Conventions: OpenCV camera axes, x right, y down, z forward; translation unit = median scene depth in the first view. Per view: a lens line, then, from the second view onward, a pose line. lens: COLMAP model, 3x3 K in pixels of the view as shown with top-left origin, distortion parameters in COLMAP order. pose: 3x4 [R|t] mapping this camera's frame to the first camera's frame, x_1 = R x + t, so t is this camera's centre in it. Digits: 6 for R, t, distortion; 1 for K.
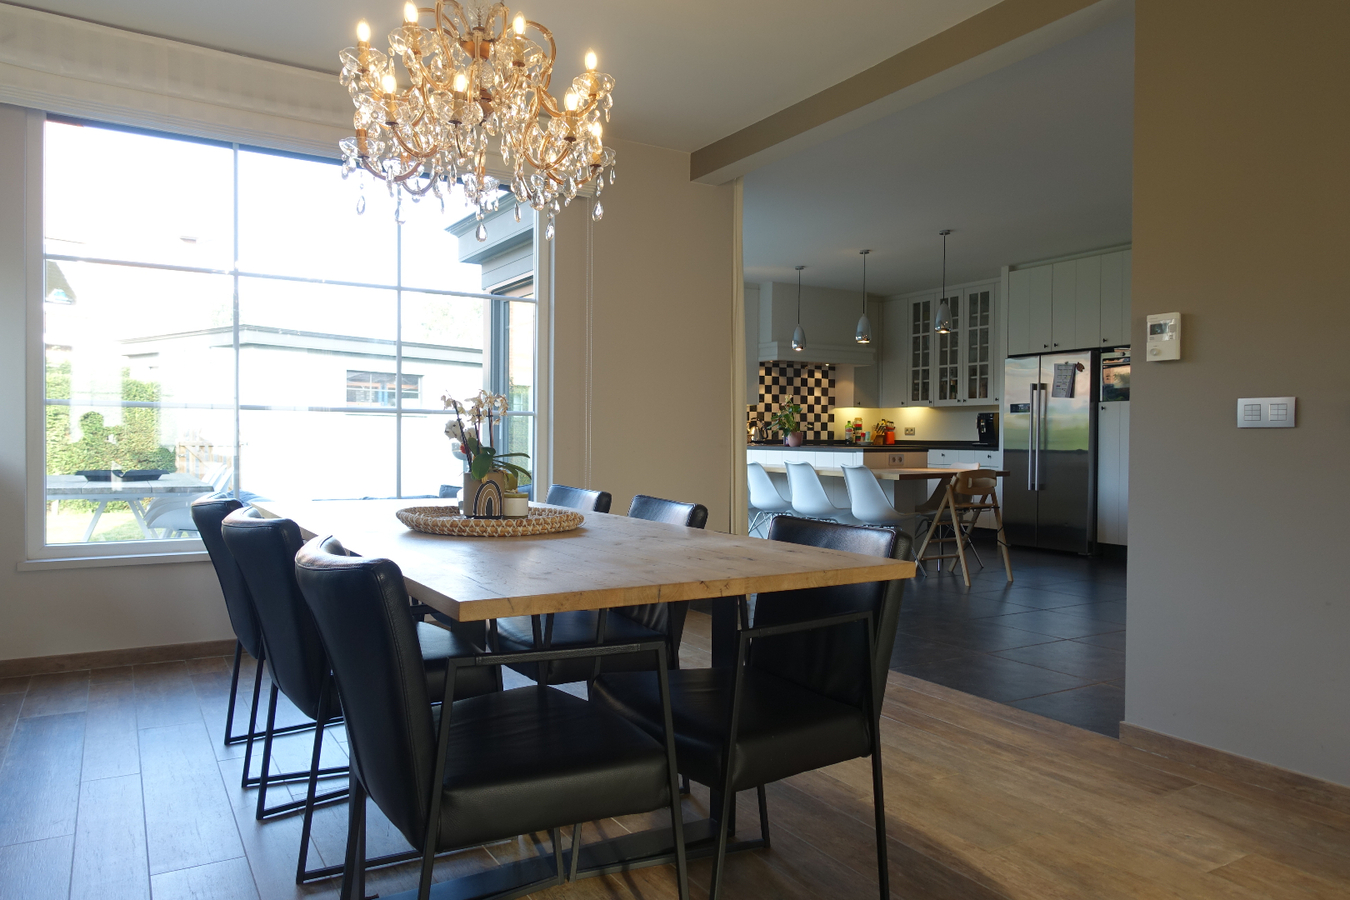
lens RADIAL K [[935.8, 0, 675.0], [0, 935.8, 450.0], [0, 0, 1]] dist [0.006327, 0.003347]
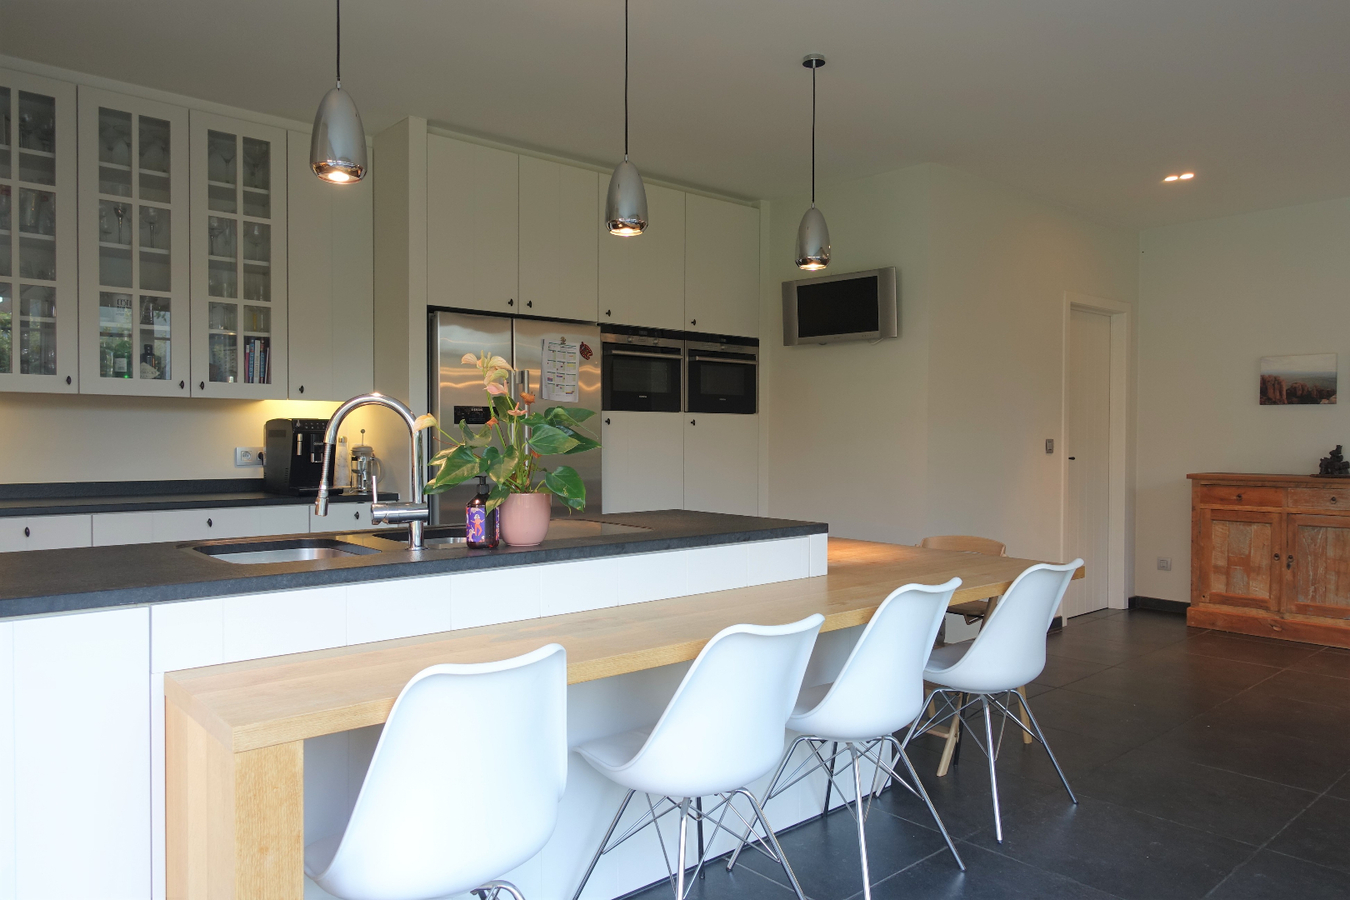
lens RADIAL K [[935.8, 0, 675.0], [0, 935.8, 450.0], [0, 0, 1]] dist [0.006327, 0.003347]
pose [[-0.187127, -0.013445, 0.982244, -0.125476], [0.011460, 0.999808, 0.015869, -0.026089], [-0.982269, 0.014226, -0.186937, 0.808571]]
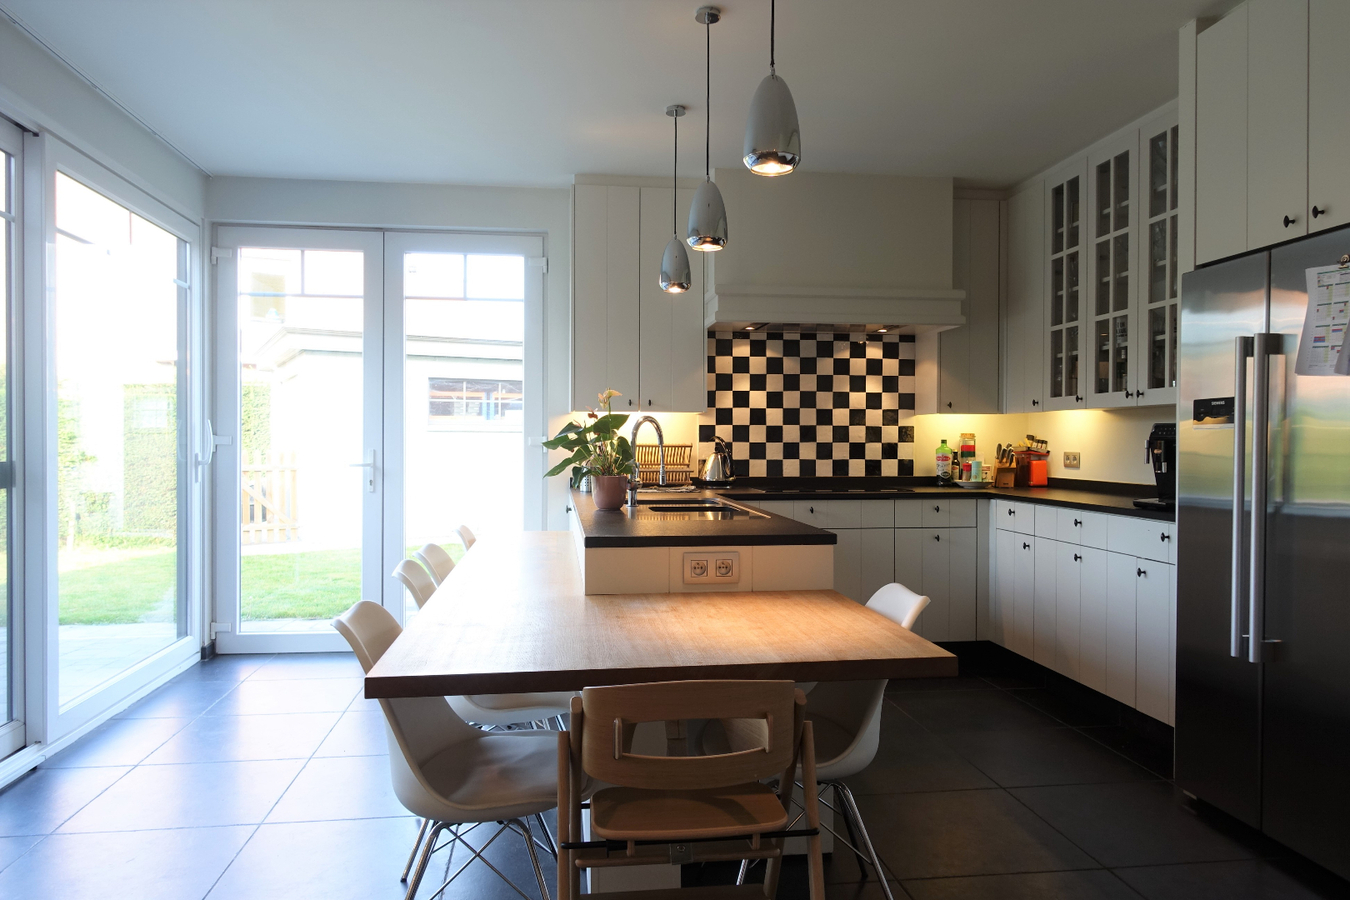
lens RADIAL K [[960.7, 0, 675.0], [0, 960.7, 450.0], [0, 0, 1]] dist [0.003246, 0.001681]
pose [[0.917643, -0.003451, -0.397391, 0.267831], [-0.000563, 0.999950, -0.009984, -0.020856], [0.397405, 0.009386, 0.917595, 0.477796]]
